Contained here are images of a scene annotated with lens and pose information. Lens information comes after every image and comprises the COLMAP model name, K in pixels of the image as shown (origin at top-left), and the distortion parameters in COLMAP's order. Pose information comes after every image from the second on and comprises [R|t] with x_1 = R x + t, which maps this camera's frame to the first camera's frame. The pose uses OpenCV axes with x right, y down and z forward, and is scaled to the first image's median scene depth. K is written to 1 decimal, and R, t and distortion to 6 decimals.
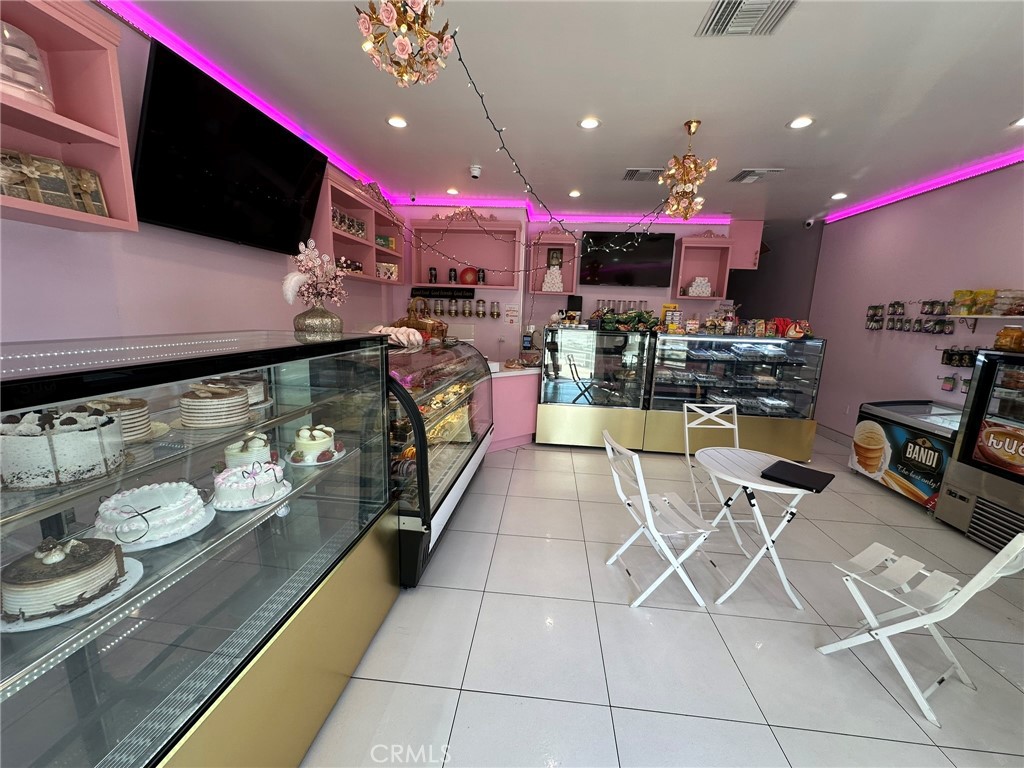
lens RADIAL K [[409.2, 0, 512.1], [0, 409.2, 388.6], [0, 0, 1]] dist [-0.002254, 0.000475]
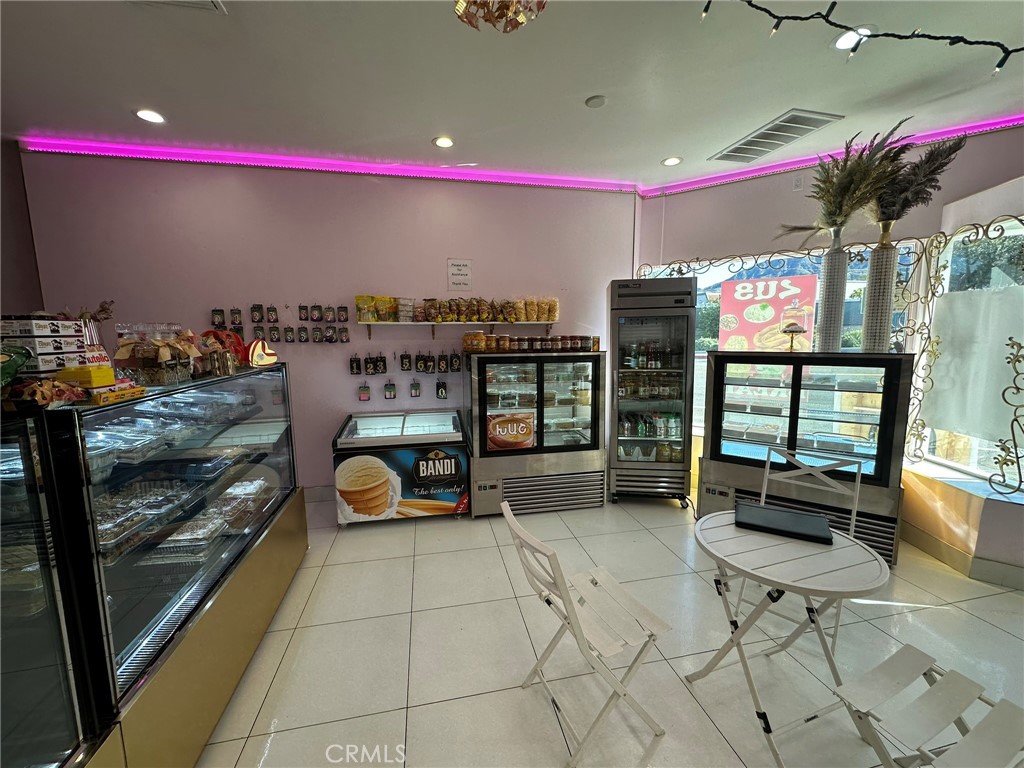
lens RADIAL K [[409.2, 0, 508.1], [0, 409.2, 384.6], [0, 0, 1]] dist [-0.002254, 0.000475]
pose [[-0.290440, -0.158534, 0.943669, 0.036173], [0.173888, 0.961016, 0.214967, -0.091521], [-0.940961, 0.226528, -0.251550, 0.471386]]
